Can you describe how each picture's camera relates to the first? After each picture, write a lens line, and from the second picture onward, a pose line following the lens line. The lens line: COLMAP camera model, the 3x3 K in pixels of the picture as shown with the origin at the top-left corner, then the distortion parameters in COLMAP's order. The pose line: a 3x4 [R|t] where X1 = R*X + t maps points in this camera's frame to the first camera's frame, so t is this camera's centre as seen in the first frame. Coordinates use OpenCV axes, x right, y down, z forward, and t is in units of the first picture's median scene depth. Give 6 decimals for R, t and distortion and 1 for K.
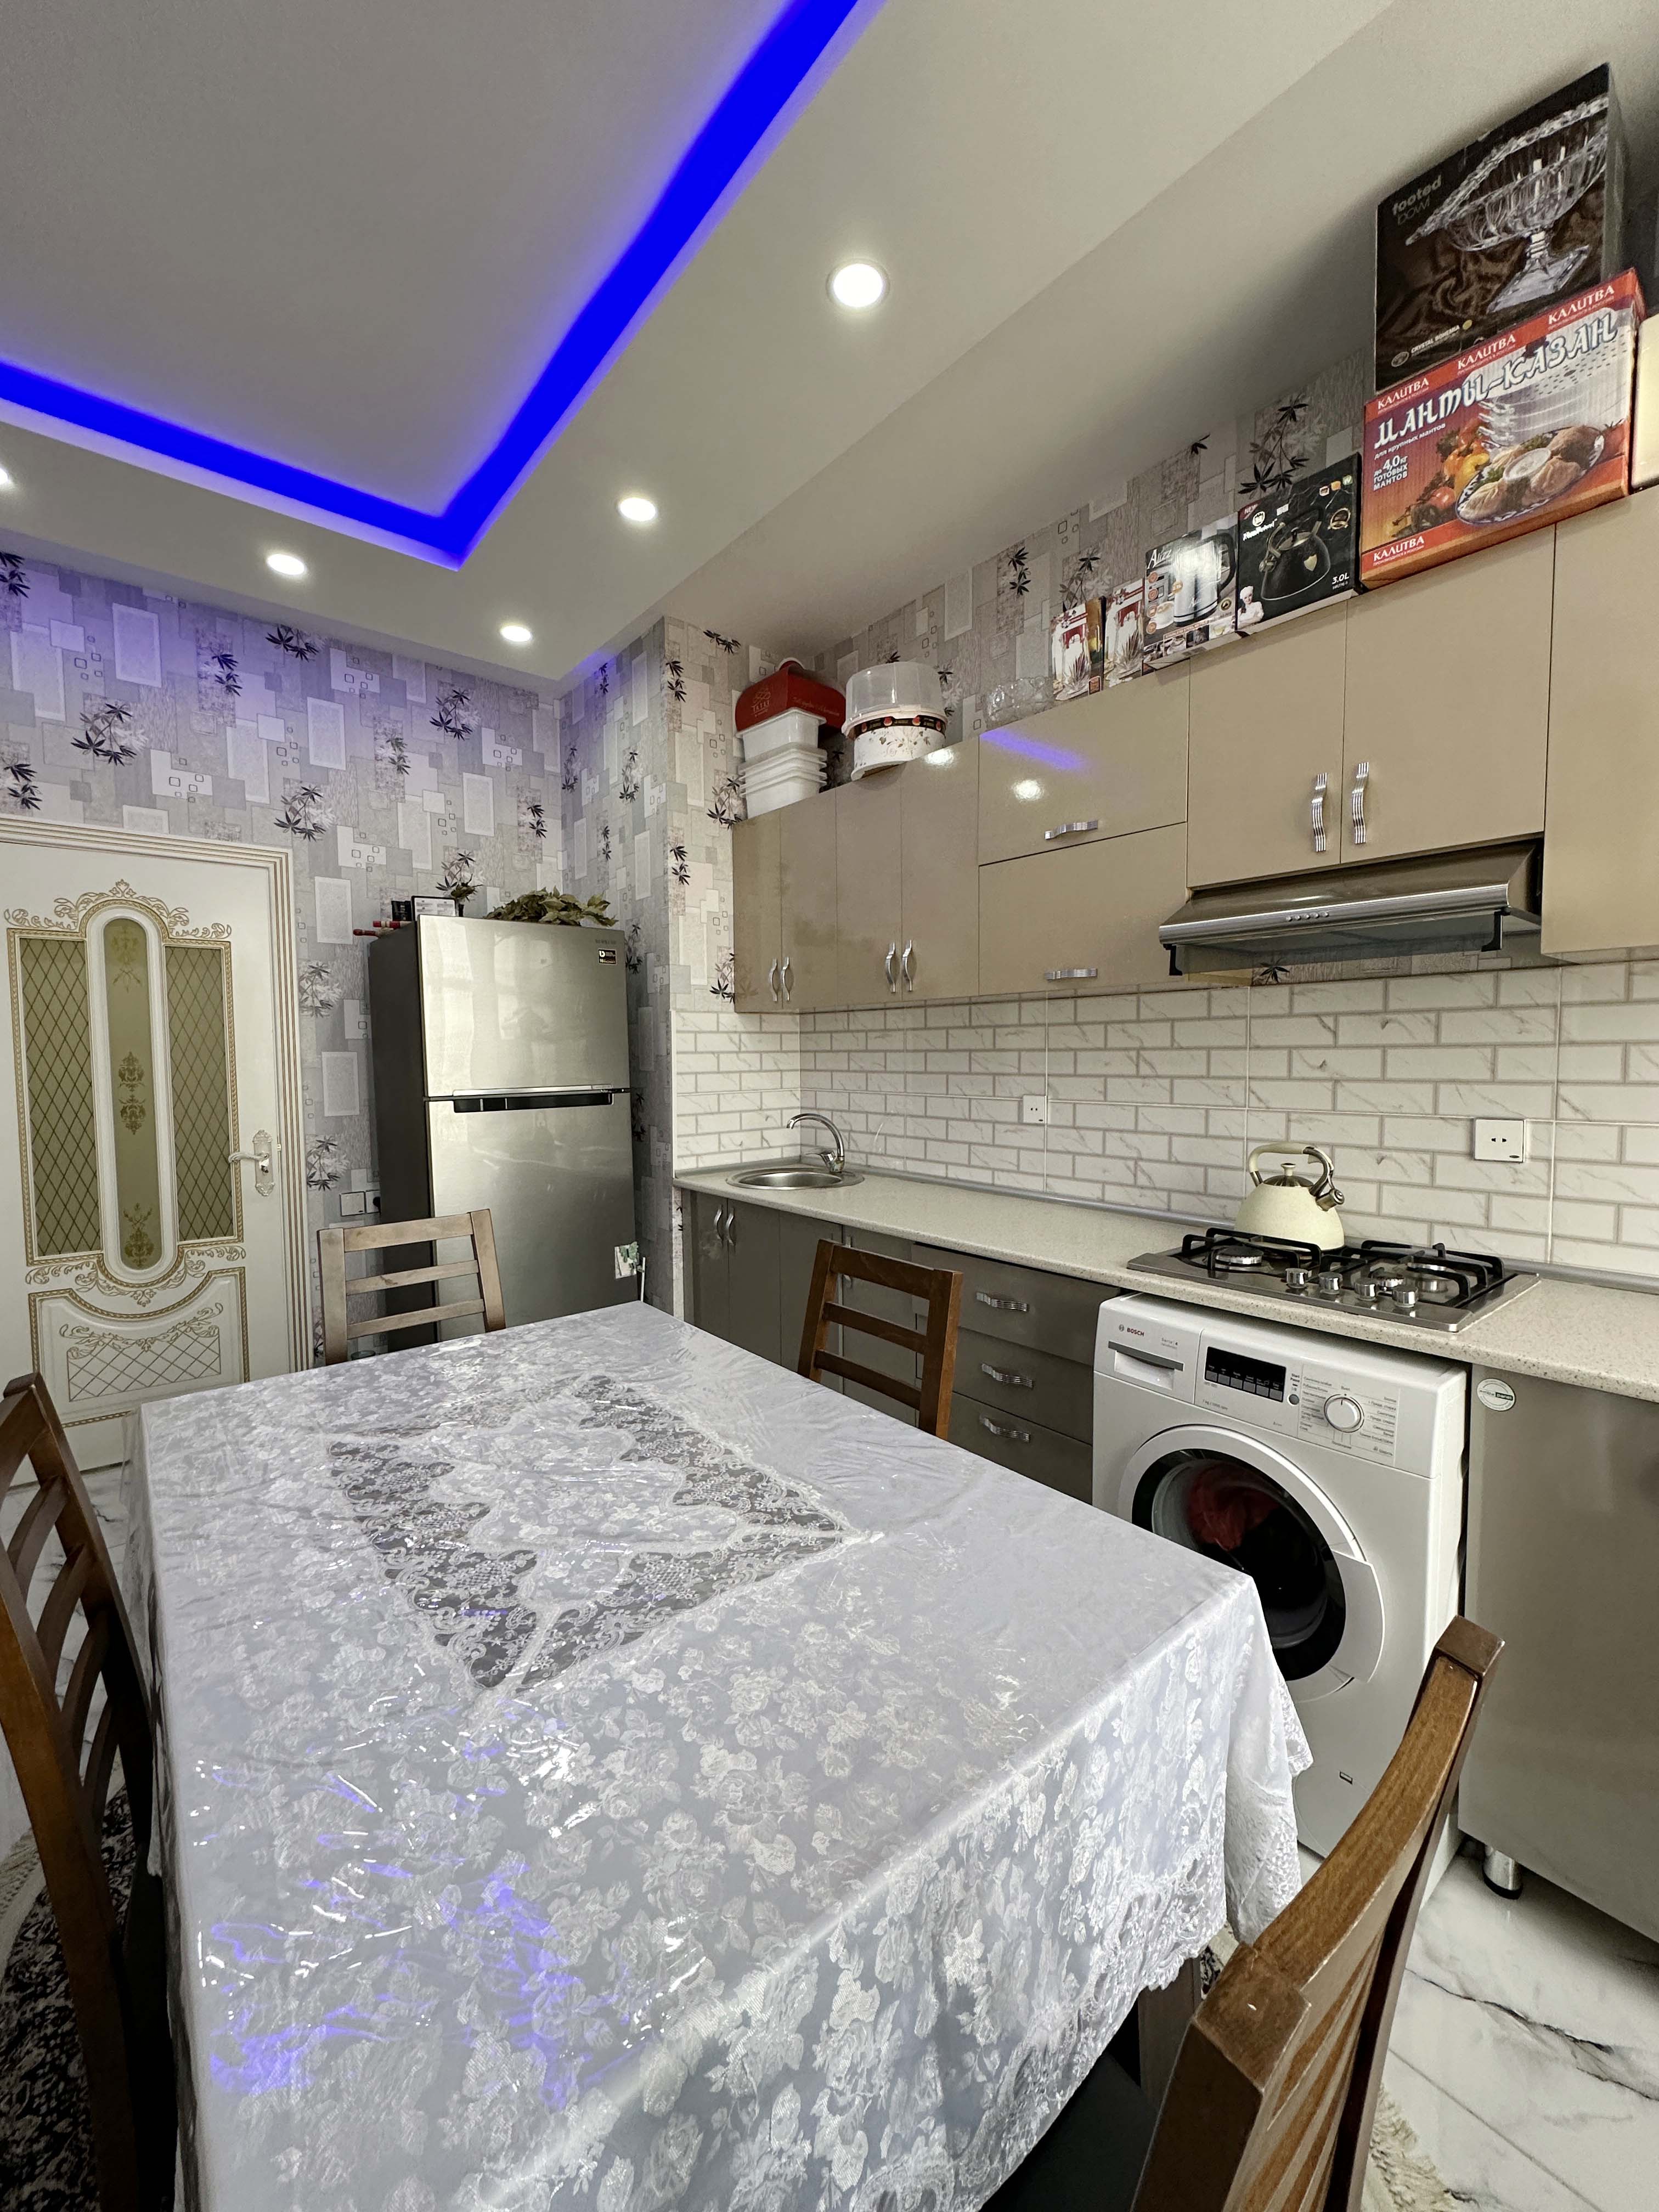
lens RADIAL K [[886.3, 0, 827.8], [0, 886.3, 1110.1], [0, 0, 1]] dist [0.001101, -0.000016]
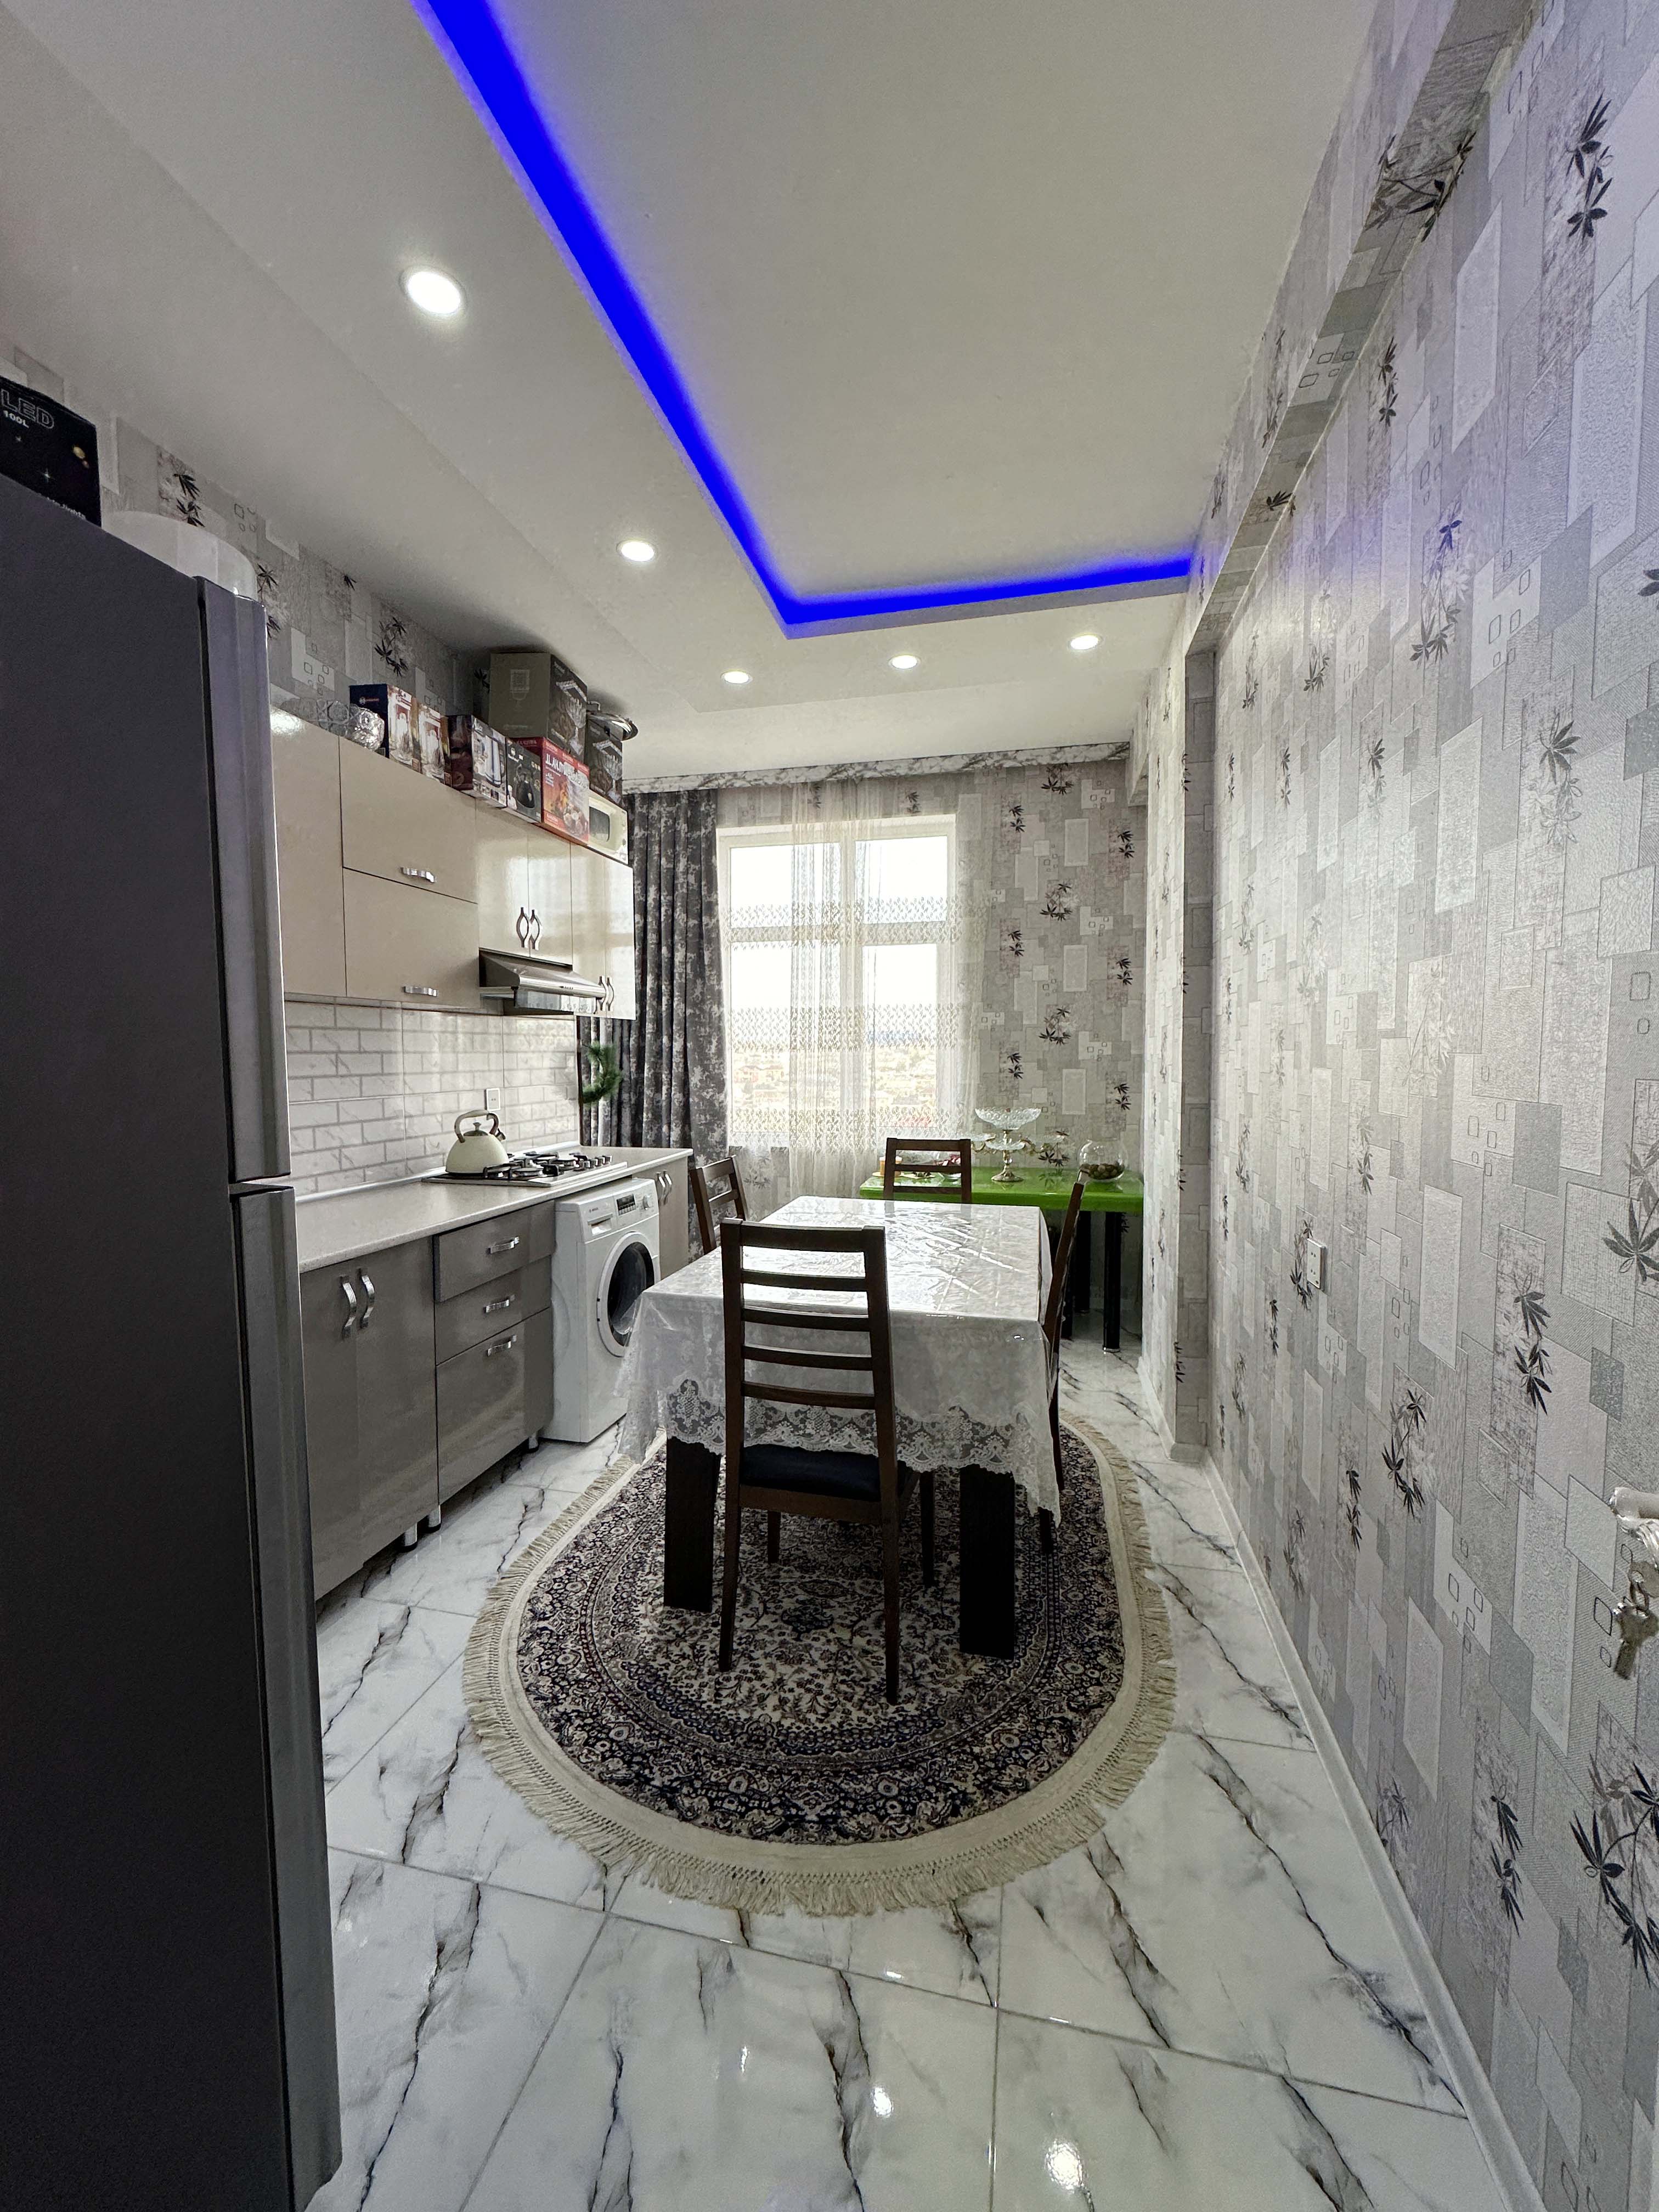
lens RADIAL K [[886.3, 0, 827.8], [0, 886.3, 1110.1], [0, 0, 1]] dist [0.001101, -0.000016]
pose [[-0.607553, -0.042679, 0.793132, -1.272134], [0.057031, 0.993634, 0.097155, -0.092515], [-0.792229, 0.104260, -0.601251, 1.580344]]
